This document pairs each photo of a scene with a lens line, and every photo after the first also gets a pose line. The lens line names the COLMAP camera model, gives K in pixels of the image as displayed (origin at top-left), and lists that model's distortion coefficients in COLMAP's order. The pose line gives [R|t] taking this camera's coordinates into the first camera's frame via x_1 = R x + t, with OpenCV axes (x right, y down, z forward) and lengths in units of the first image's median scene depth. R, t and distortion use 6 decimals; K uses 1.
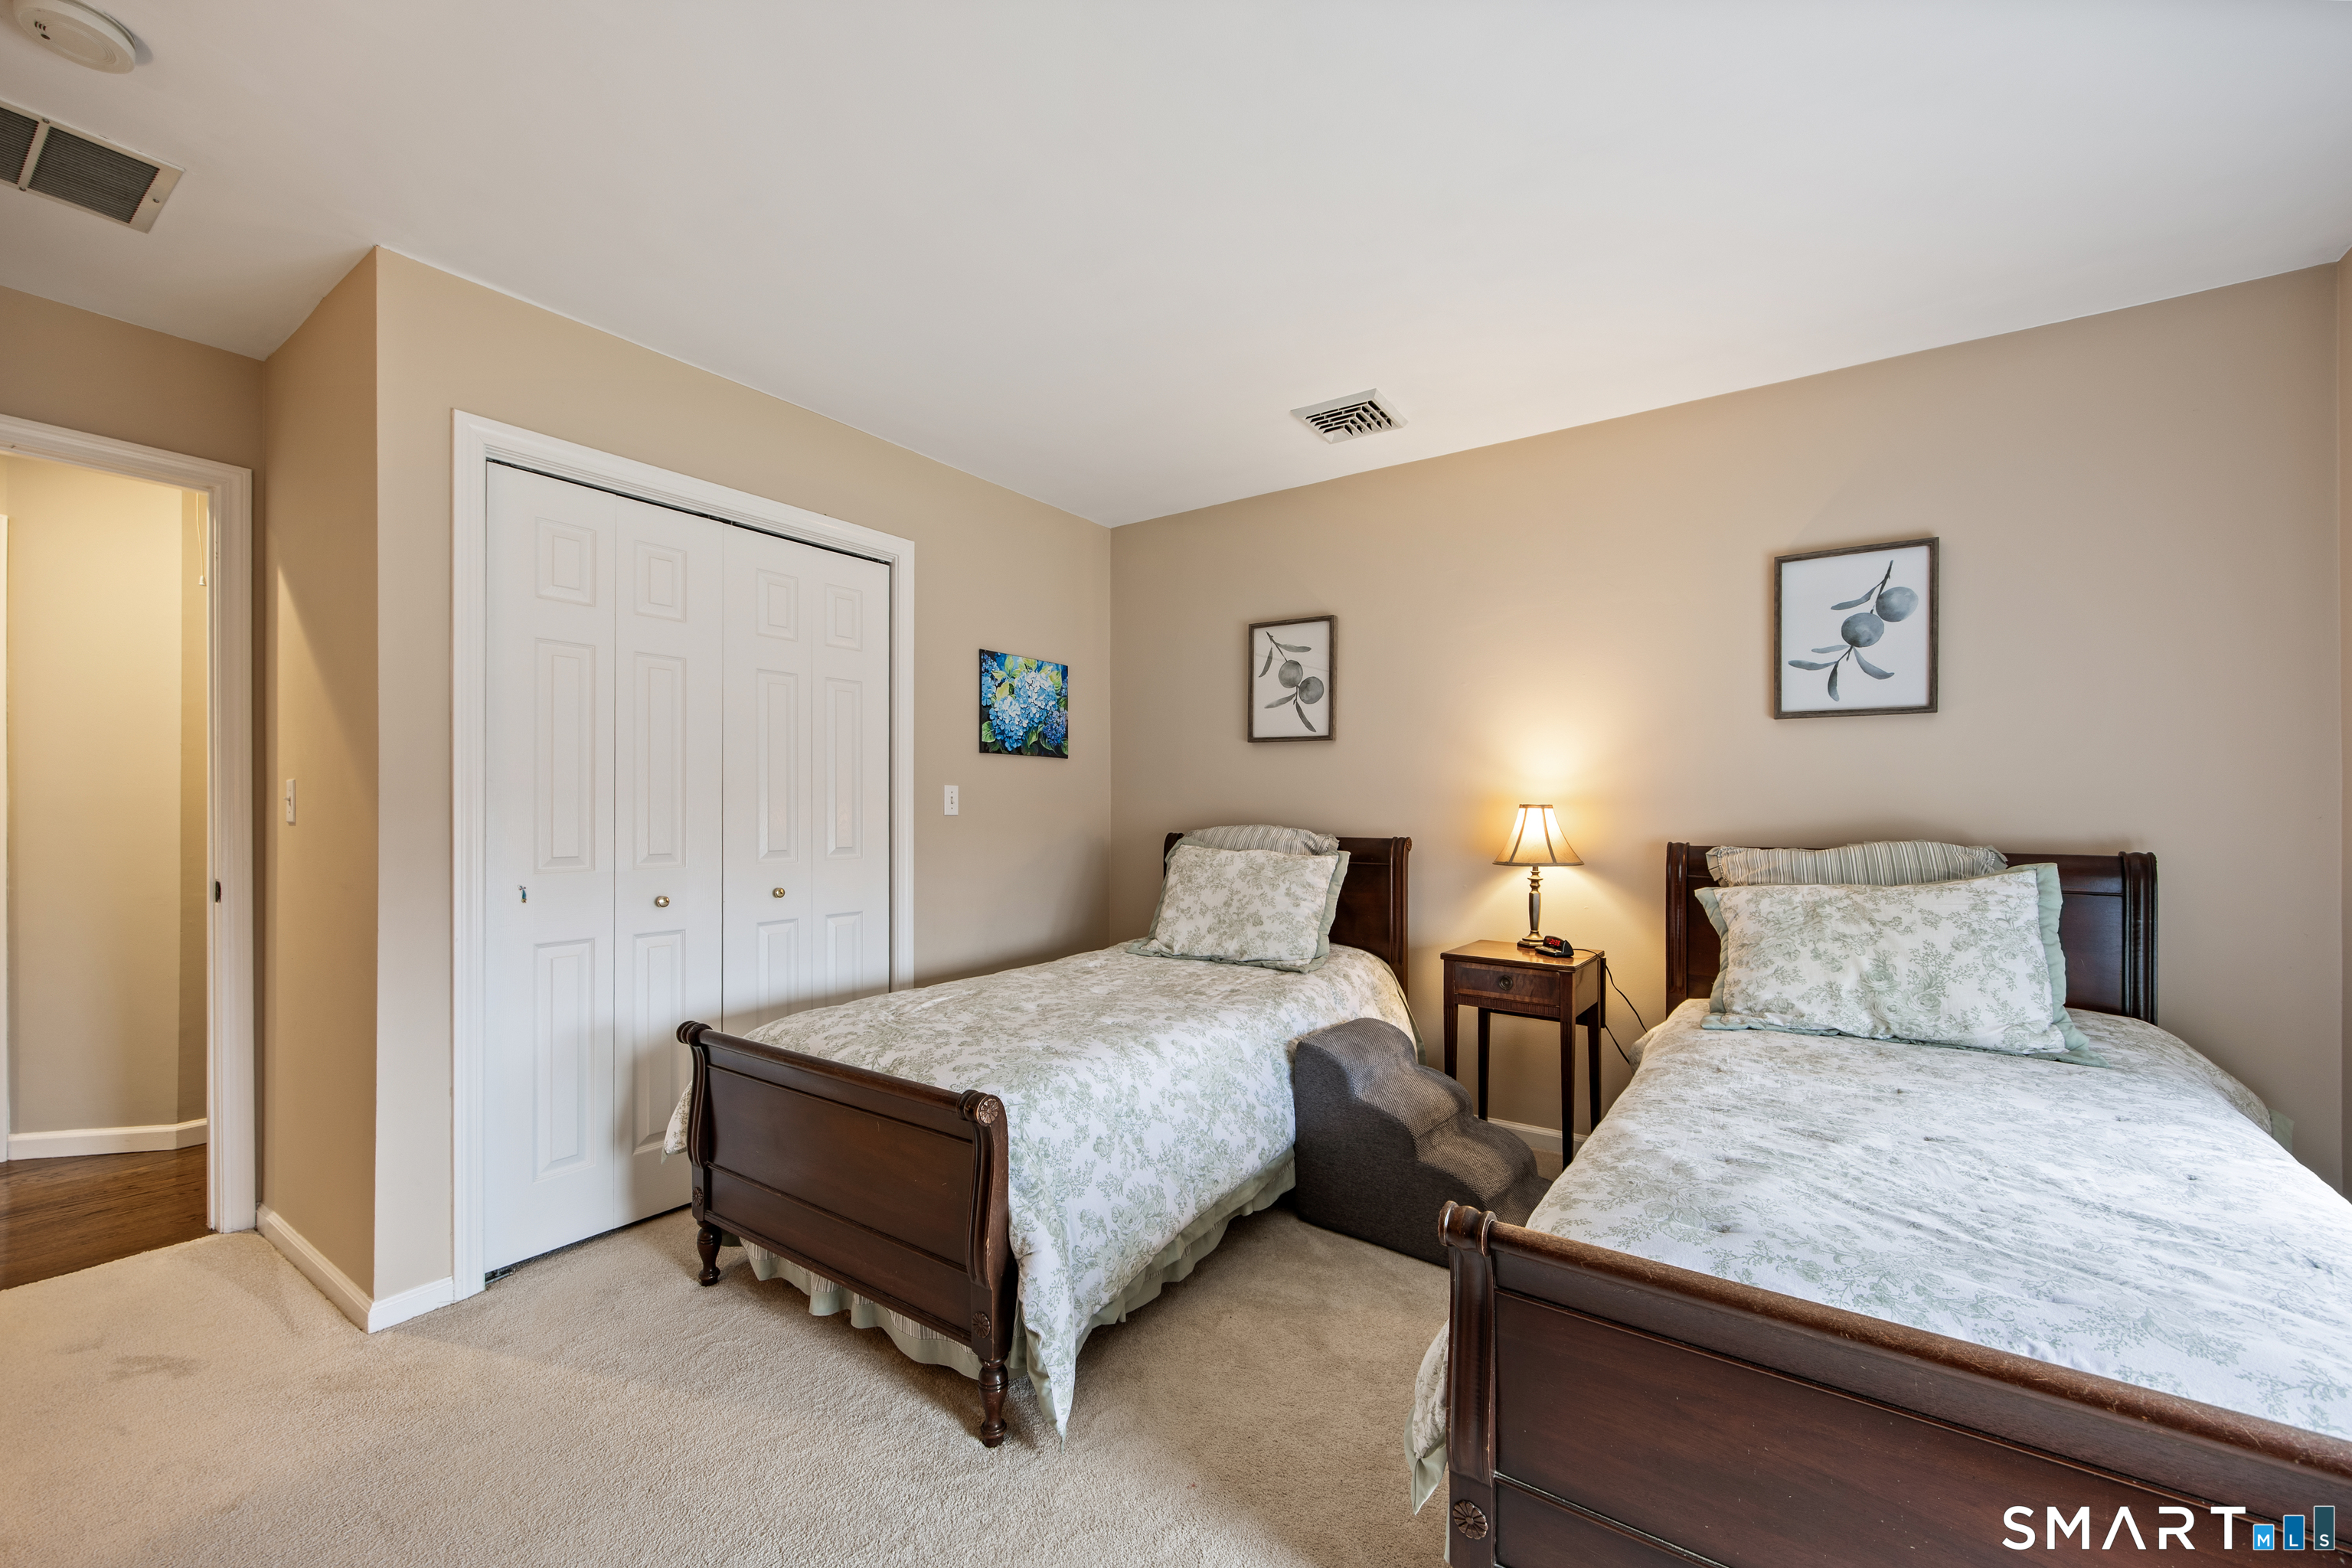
lens RADIAL K [[925.6, 0, 1163.7], [0, 925.6, 791.8], [0, 0, 1]] dist [-0.002604, -0.000298]
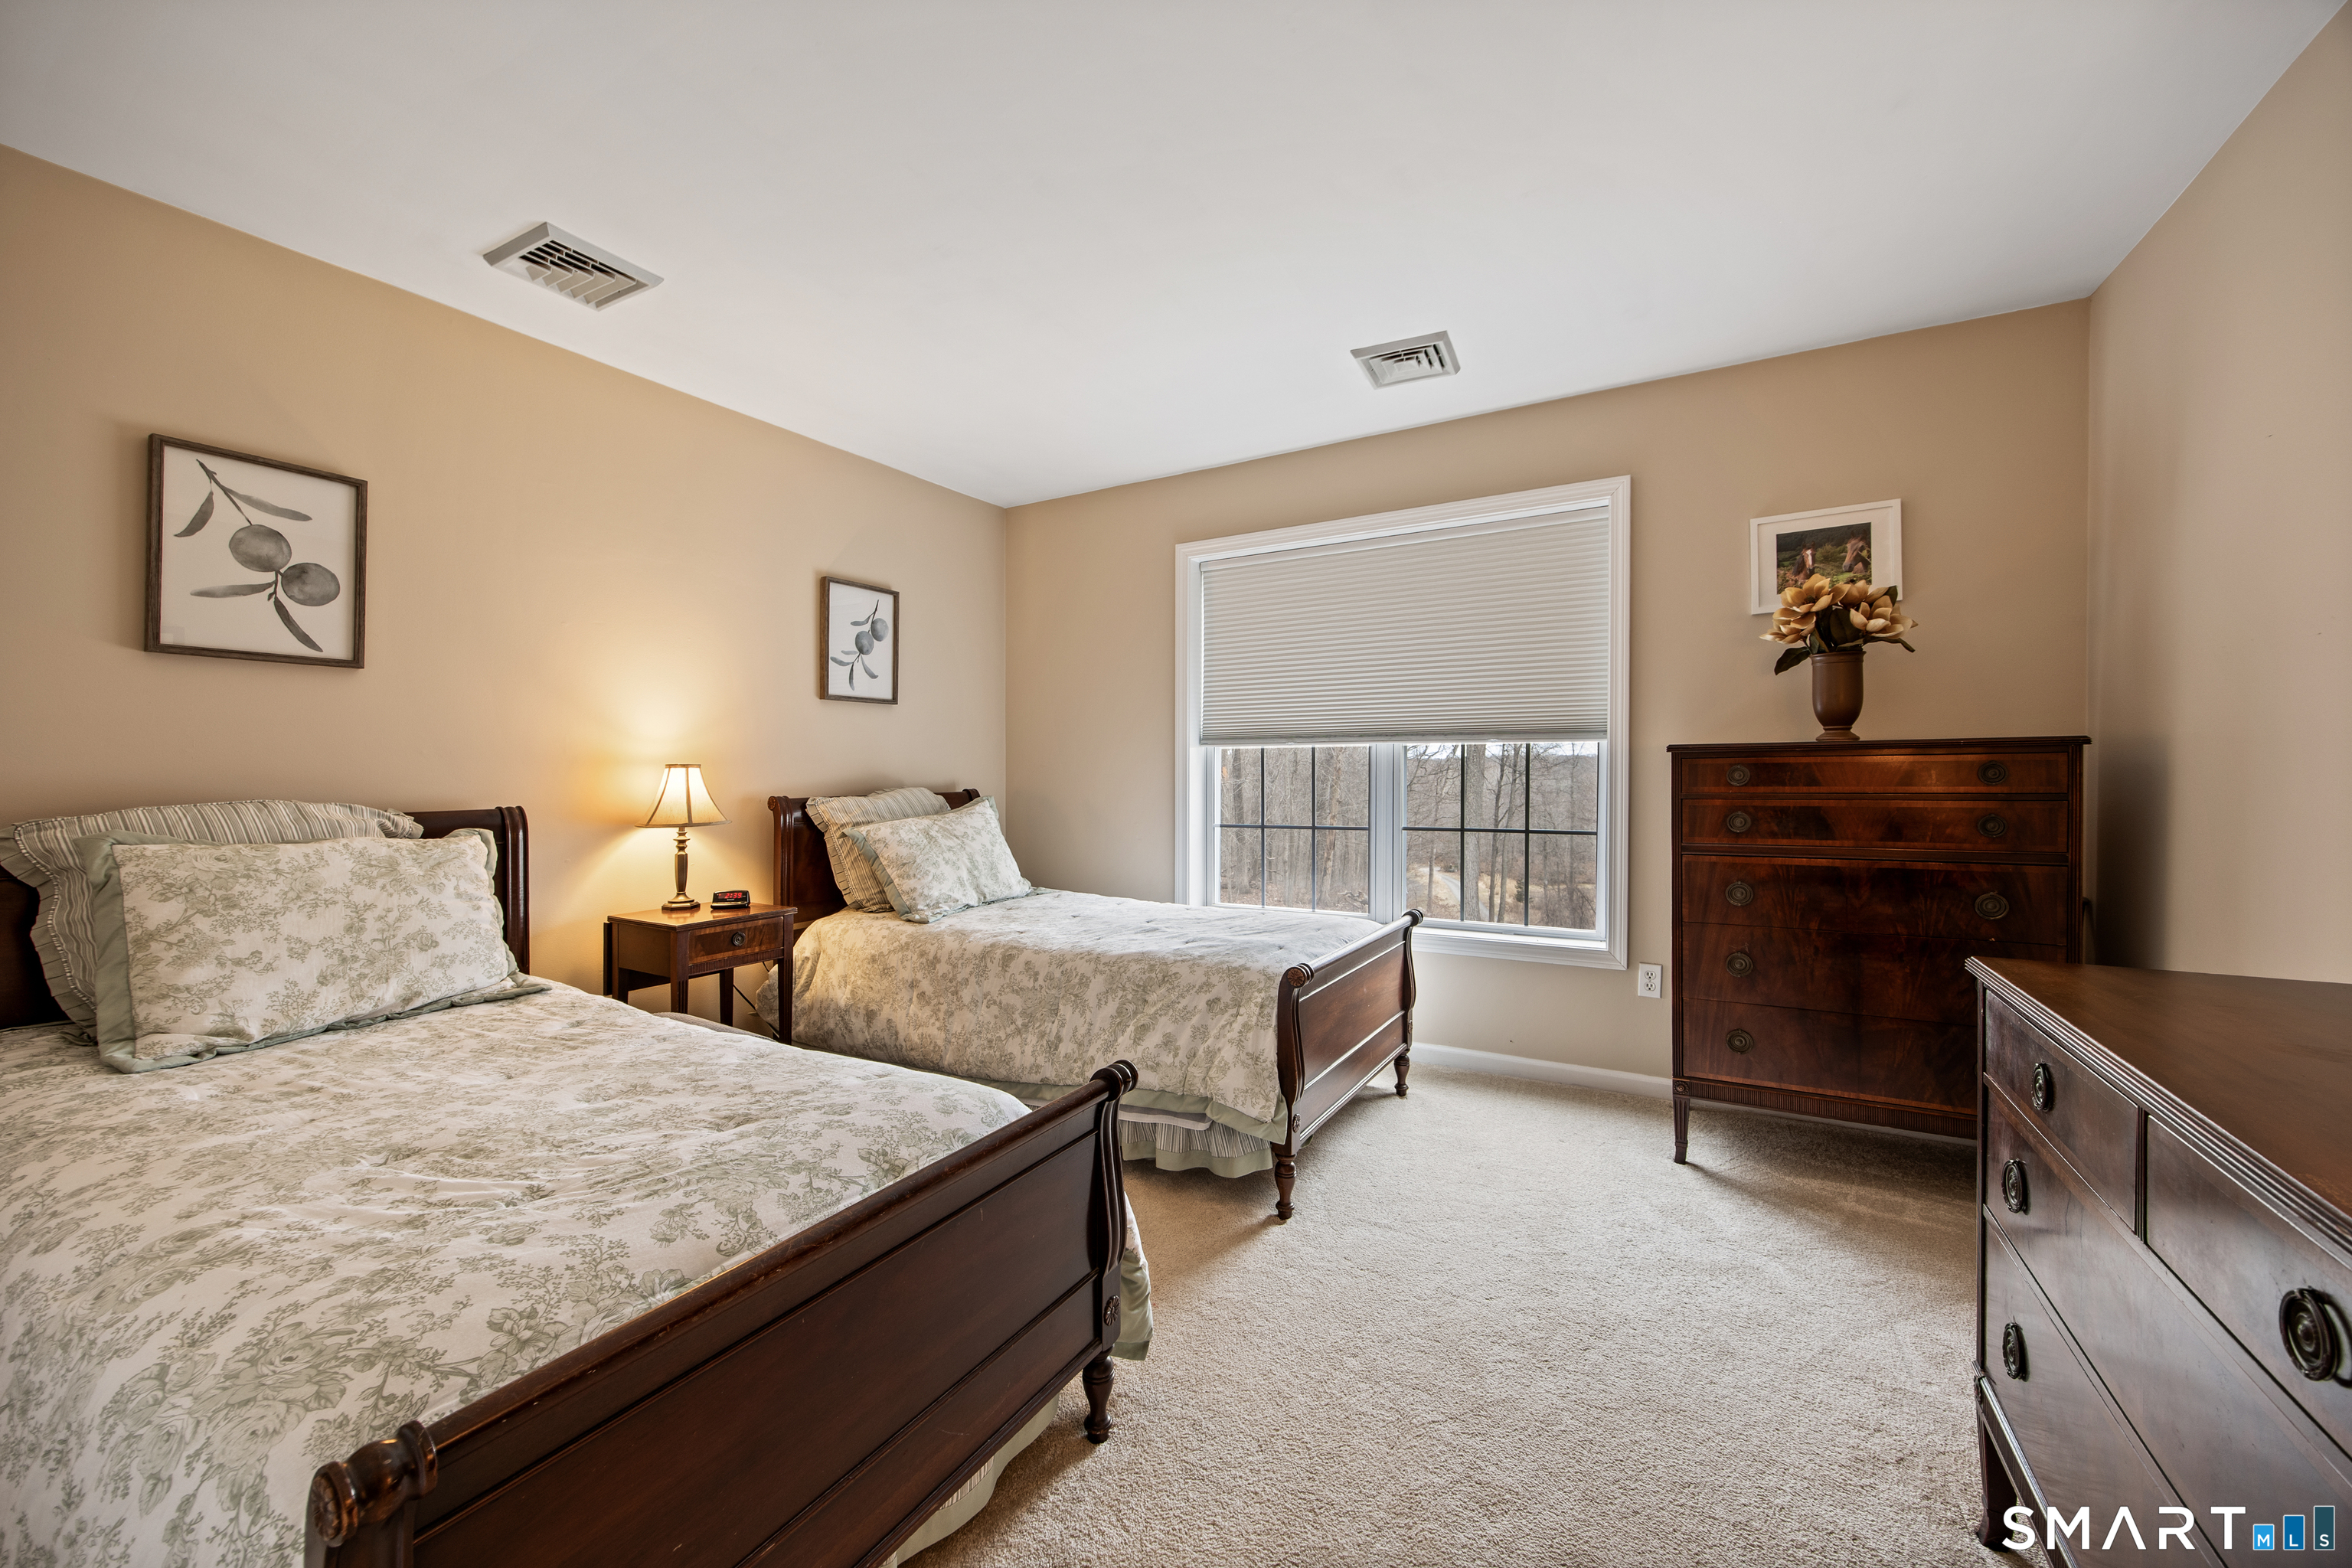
lens RADIAL K [[925.6, 0, 1171.0], [0, 925.6, 776.1], [0, 0, 1]] dist [-0.002604, -0.000298]
pose [[-0.095026, -0.010902, 0.995415, -0.598651], [-0.007019, 0.999923, 0.010282, 0.011863], [-0.995450, -0.006009, -0.095096, 0.542475]]
